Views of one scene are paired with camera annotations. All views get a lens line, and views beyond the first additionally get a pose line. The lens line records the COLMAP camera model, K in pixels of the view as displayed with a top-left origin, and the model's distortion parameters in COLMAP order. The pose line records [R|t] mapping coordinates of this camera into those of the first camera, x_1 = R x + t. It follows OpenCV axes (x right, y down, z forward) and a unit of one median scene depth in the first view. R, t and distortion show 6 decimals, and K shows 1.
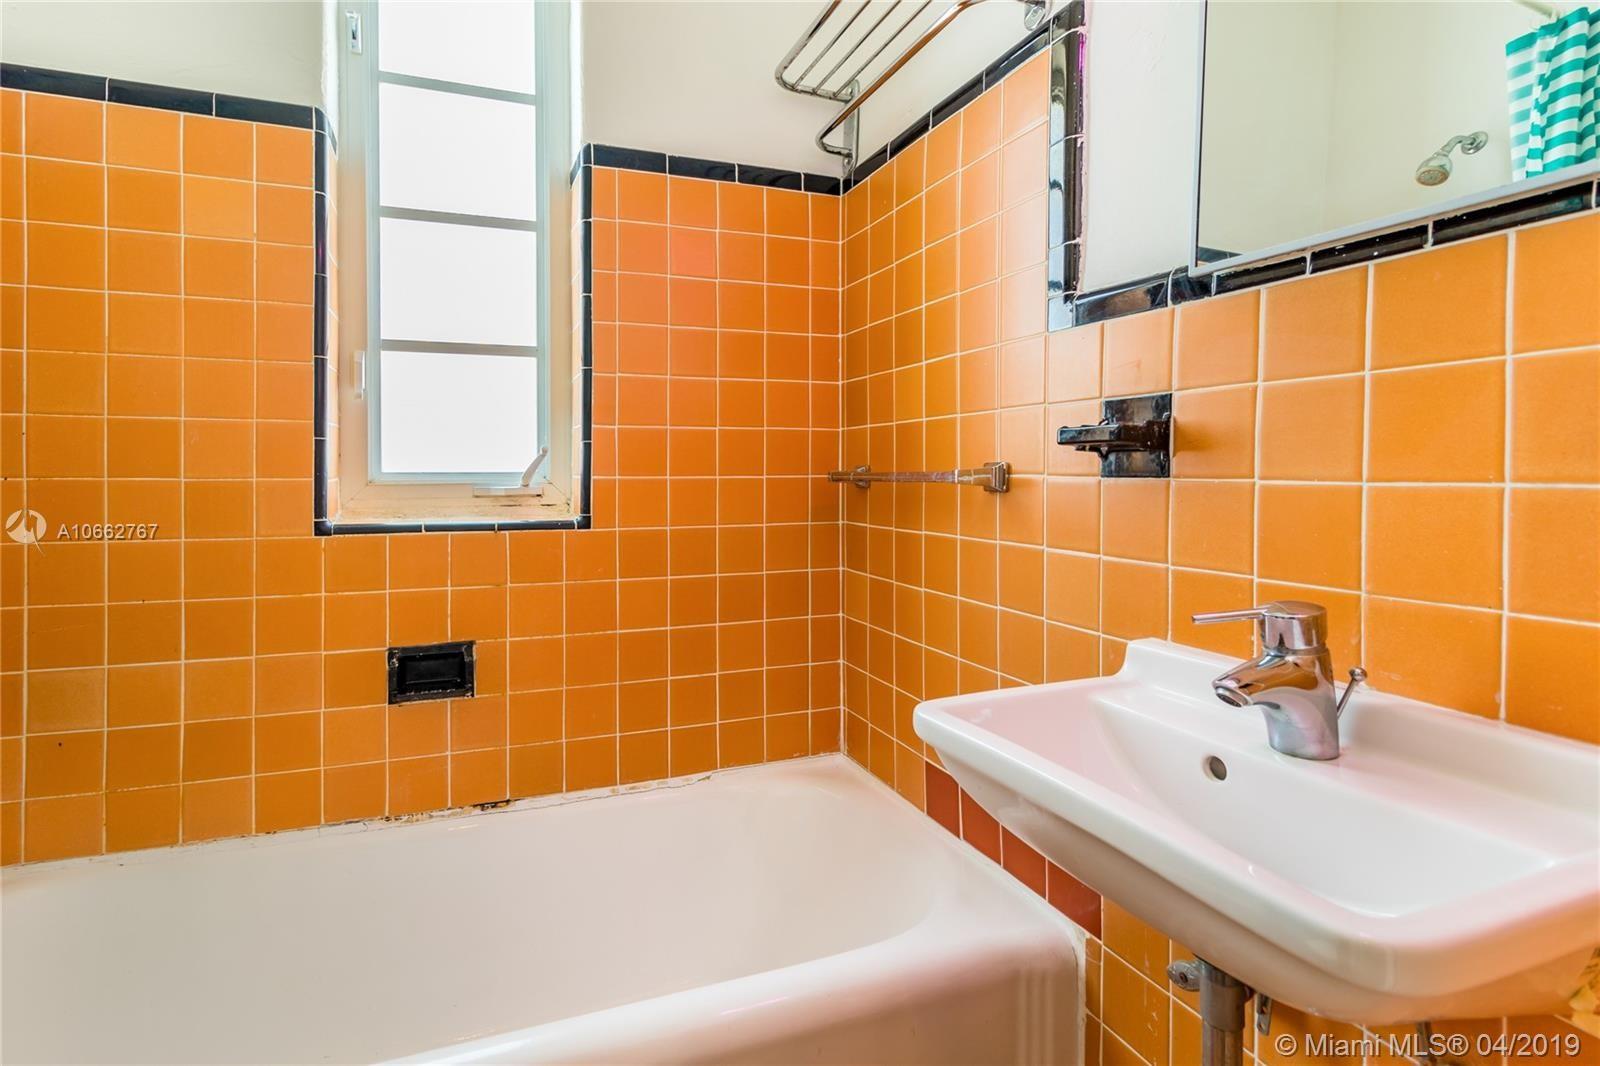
lens RADIAL K [[768.8, 0, 802.8], [0, 768.8, 482.8], [0, 0, 1]] dist [0.002389, 0.000136]
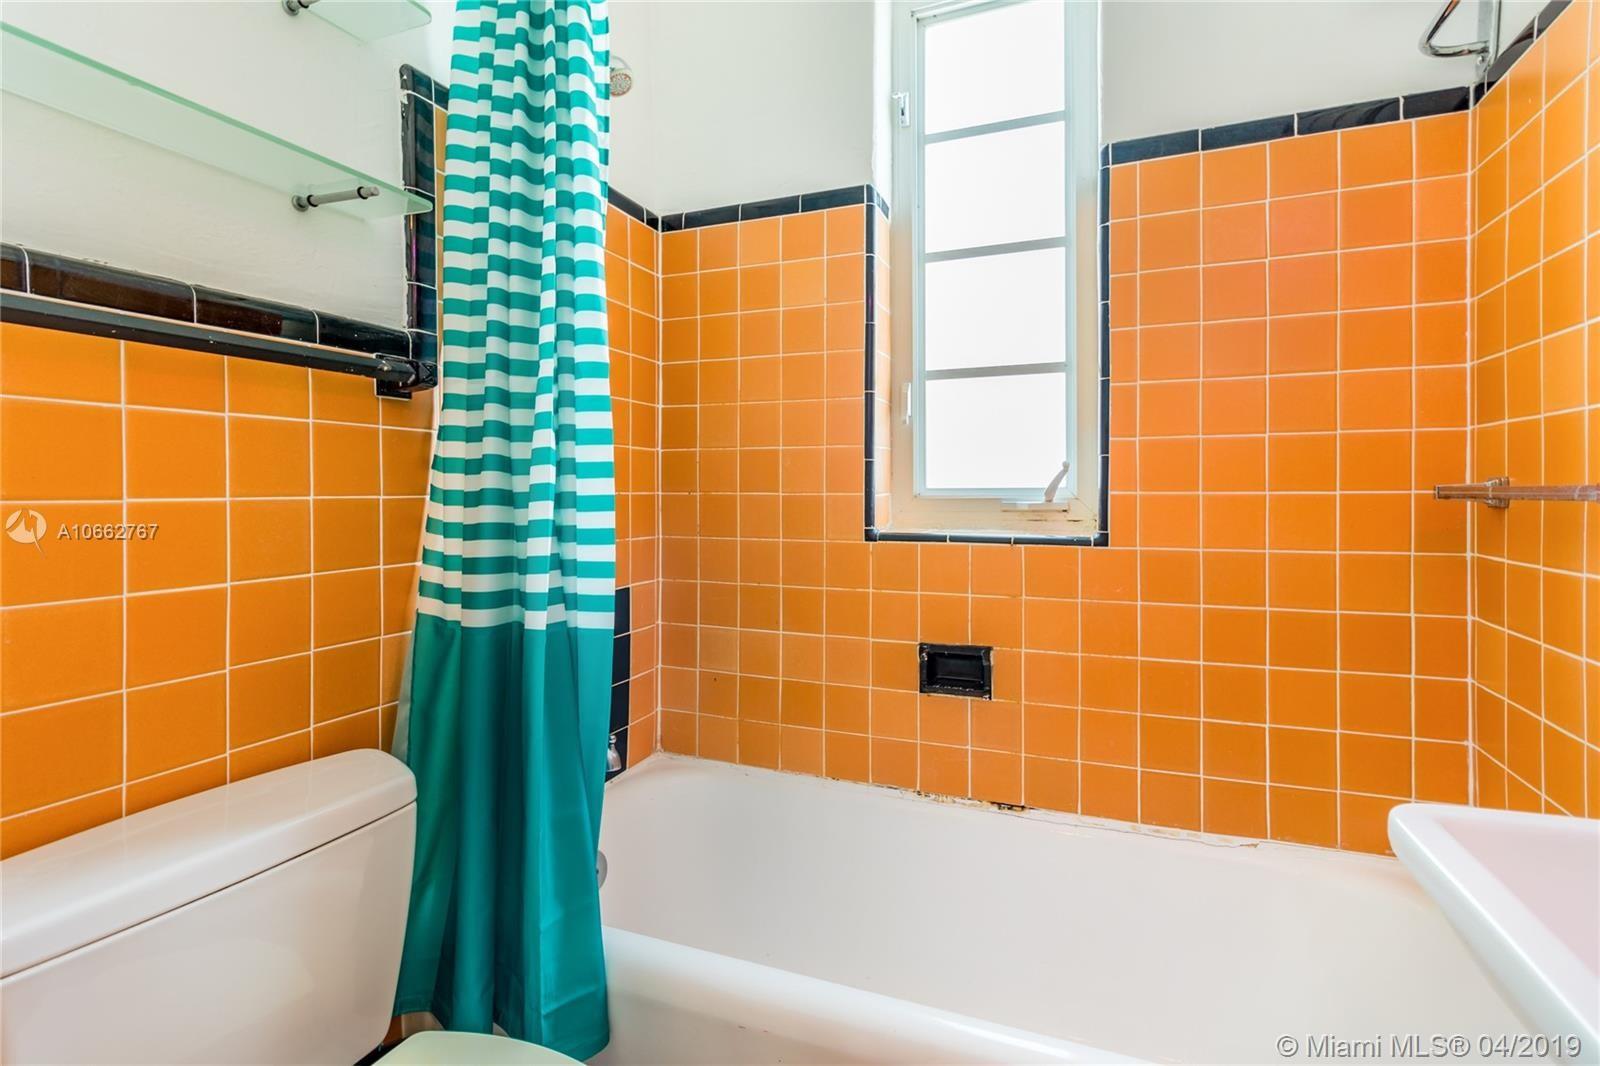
lens RADIAL K [[773.7, 0, 800.7], [0, 773.7, 498.1], [0, 0, 1]] dist [0.000581, 0.000840]
pose [[0.744891, 0.006145, -0.667157, 0.082778], [-0.006099, 0.999979, 0.002401, -0.000510], [0.667158, 0.002280, 0.744913, 0.028778]]
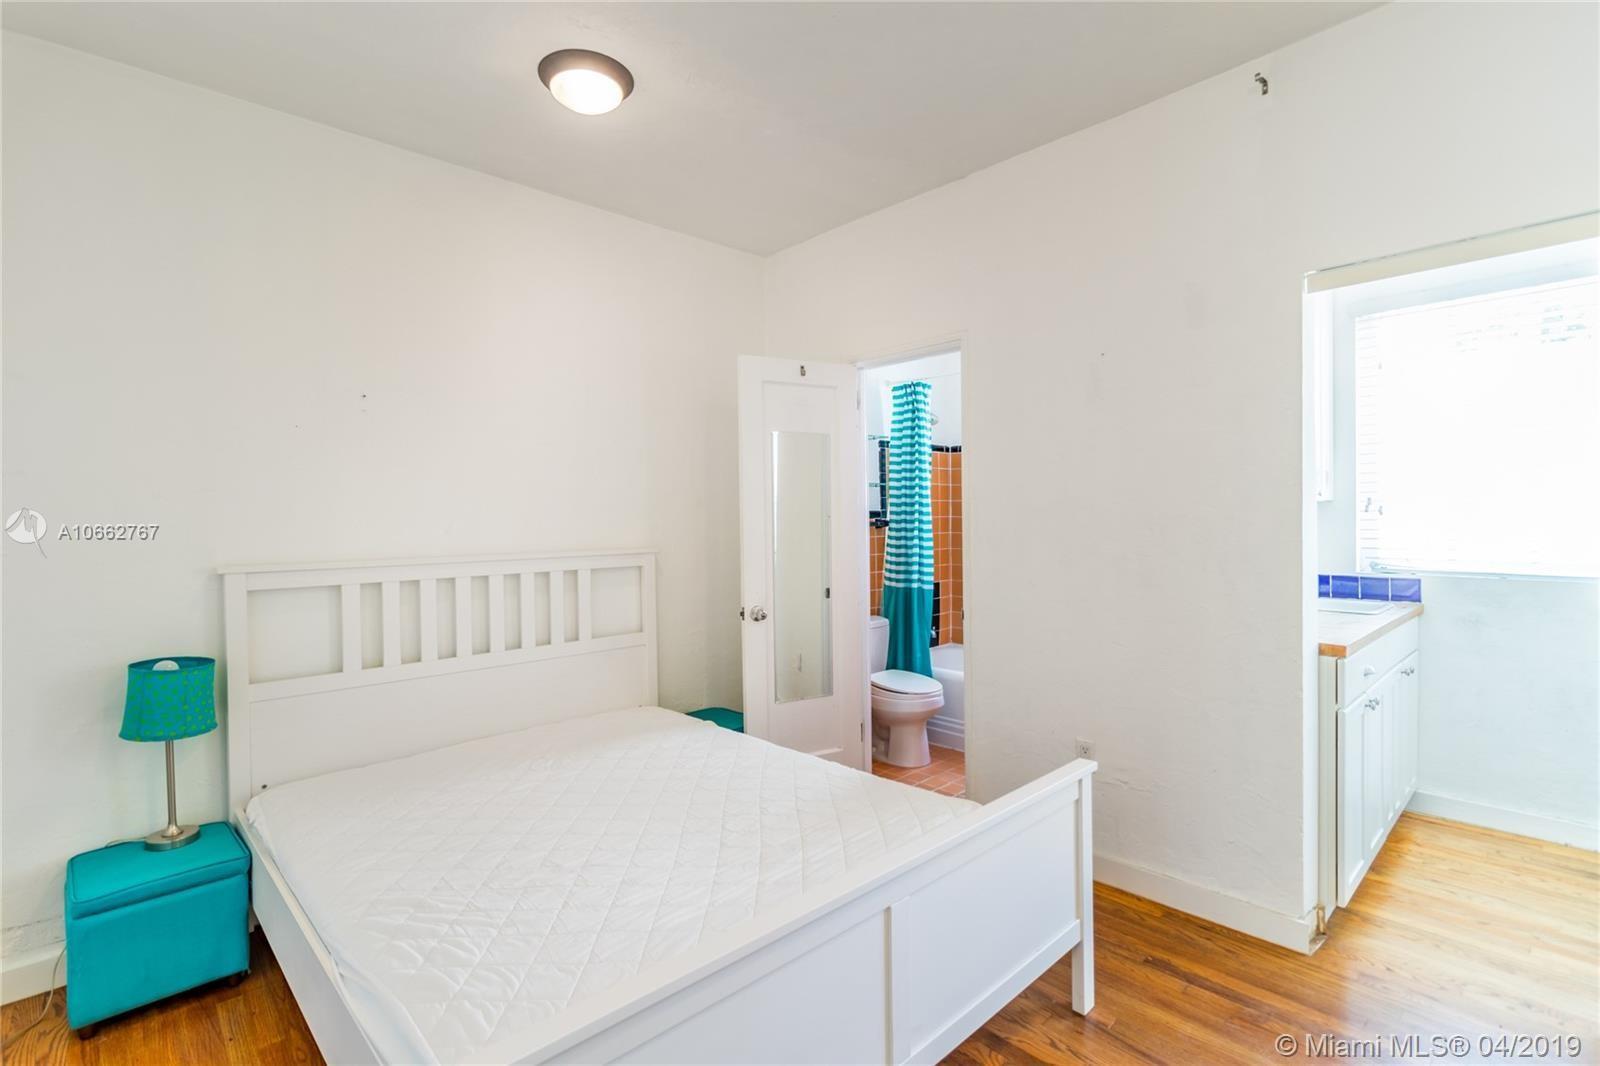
lens RADIAL K [[771.0, 0, 801.4], [0, 771.0, 525.1], [0, 0, 1]] dist [0.001309, 0.000235]
pose [[0.413317, 0.011801, -0.910511, 1.539498], [0.001656, 0.999905, 0.013711, -0.123969], [0.910586, -0.007175, 0.413258, -0.952275]]
